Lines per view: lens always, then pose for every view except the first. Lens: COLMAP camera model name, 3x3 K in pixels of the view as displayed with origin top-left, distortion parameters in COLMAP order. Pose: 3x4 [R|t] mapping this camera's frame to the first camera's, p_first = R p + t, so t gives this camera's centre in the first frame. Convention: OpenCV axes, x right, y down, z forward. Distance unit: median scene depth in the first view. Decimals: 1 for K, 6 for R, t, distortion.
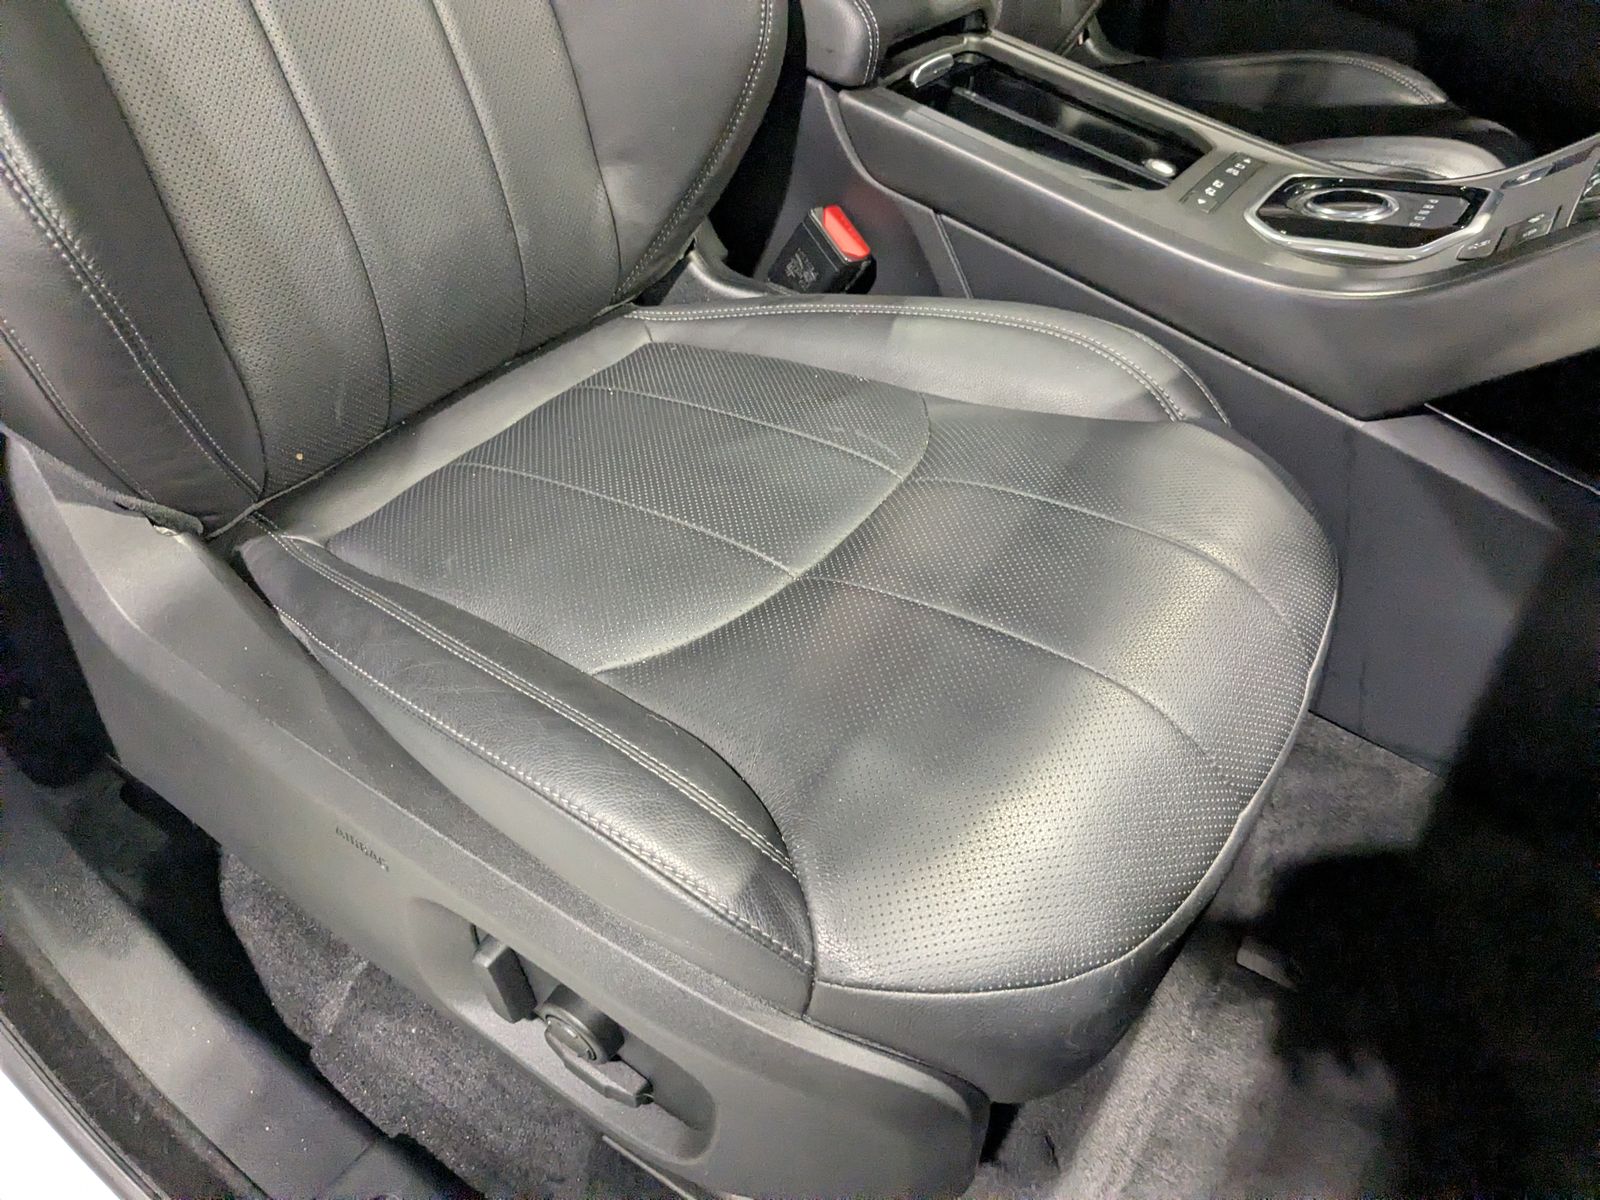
lens RADIAL K [[1239.5, 0, 812.4], [0, 1239.5, 607.7], [0, 0, 1]] dist [0.003840, -0.032270]
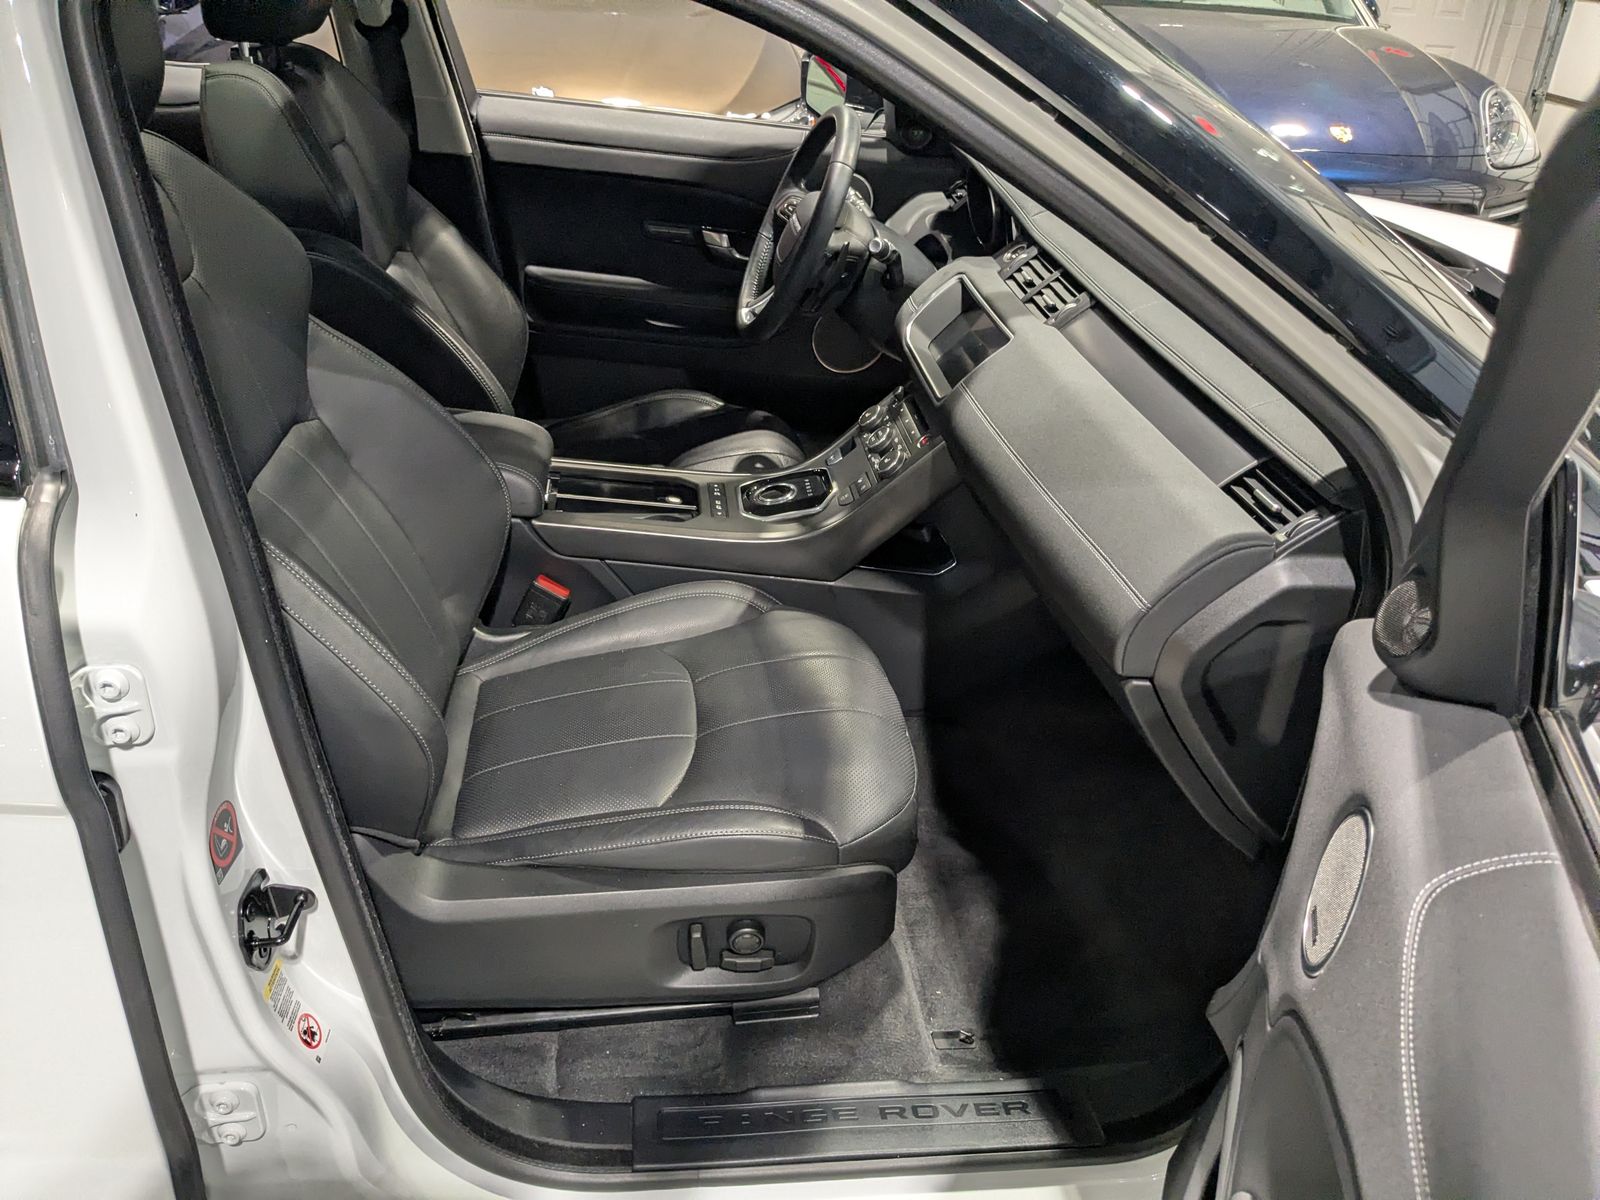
lens RADIAL K [[1222.1, 0, 793.8], [0, 1222.1, 604.3], [0, 0, 1]] dist [0.045803, -0.140206]
pose [[0.755945, -0.357697, 0.548270, -0.733512], [0.441840, 0.896769, -0.024139, -0.079359], [-0.483037, 0.260495, 0.835953, -0.704368]]
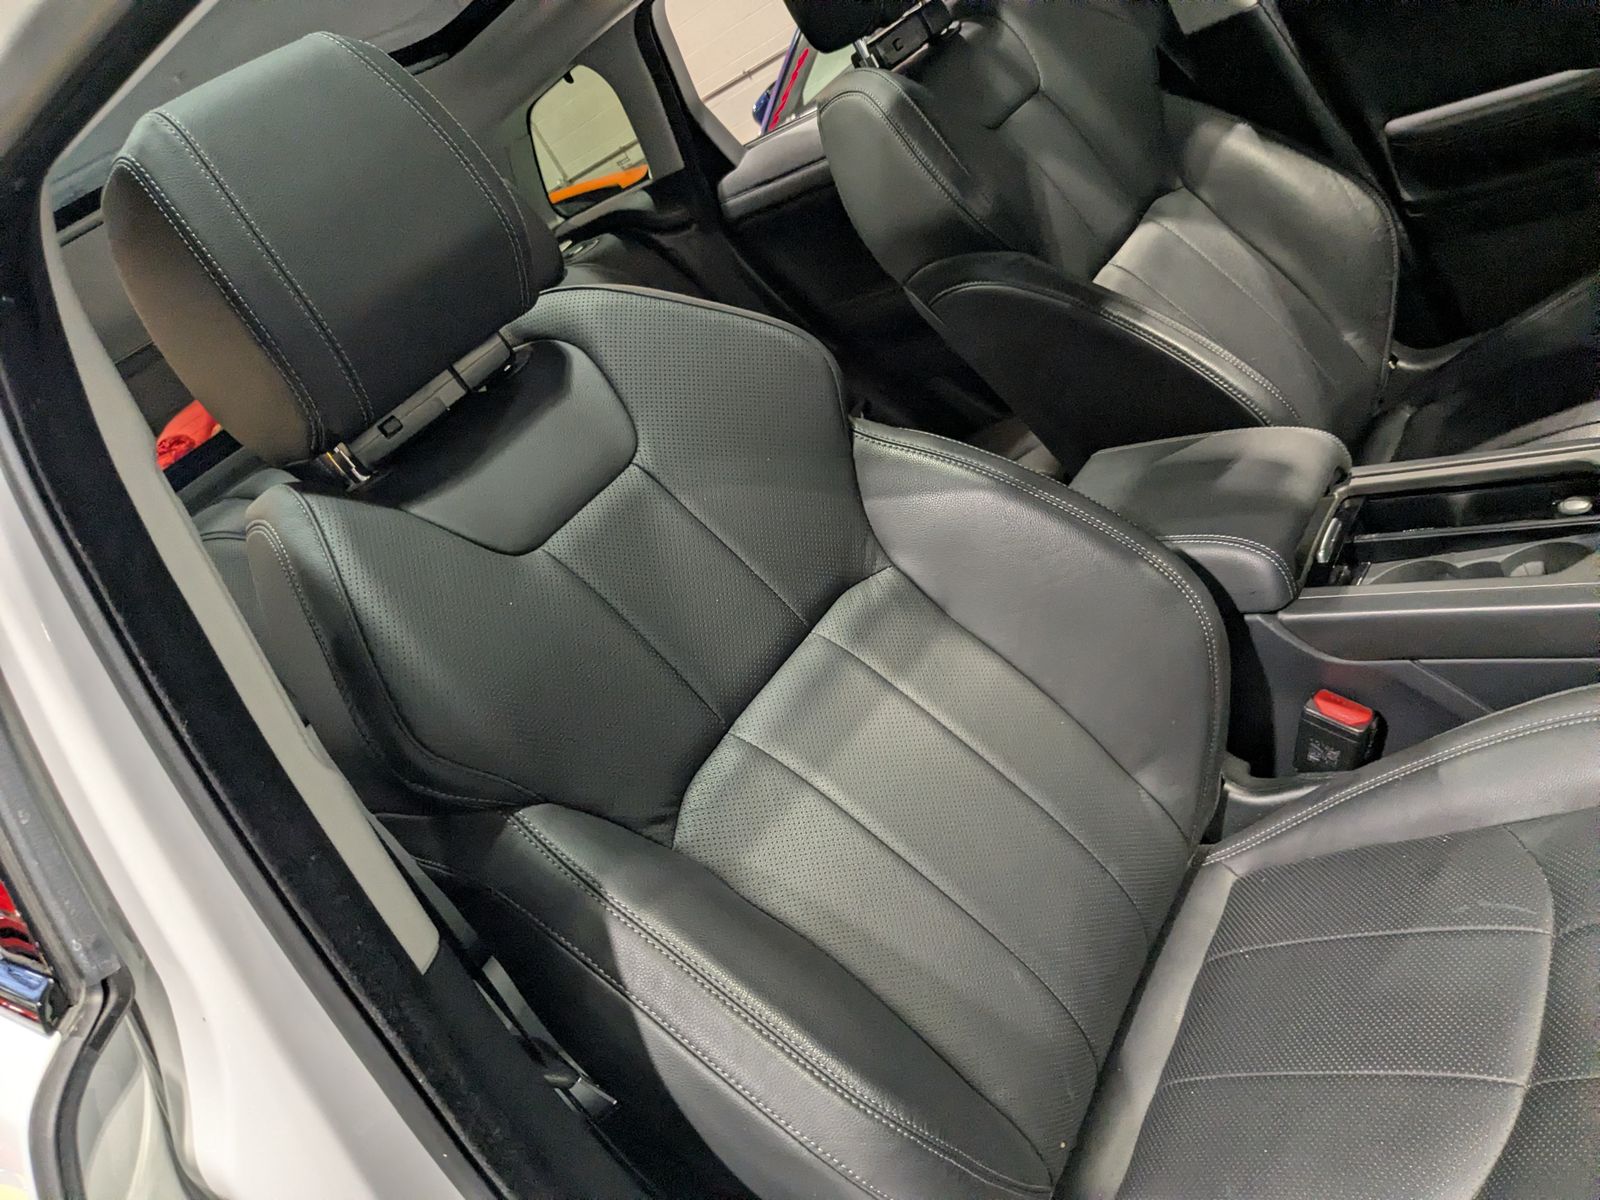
lens RADIAL K [[1244.0, 0, 839.0], [0, 1244.0, 606.5], [0, 0, 1]] dist [-0.005778, -0.042154]
pose [[0.816184, -0.516039, -0.259897, -0.006220], [0.426281, 0.841448, -0.332040, -0.209522], [0.390036, 0.160217, 0.906754, -0.212695]]
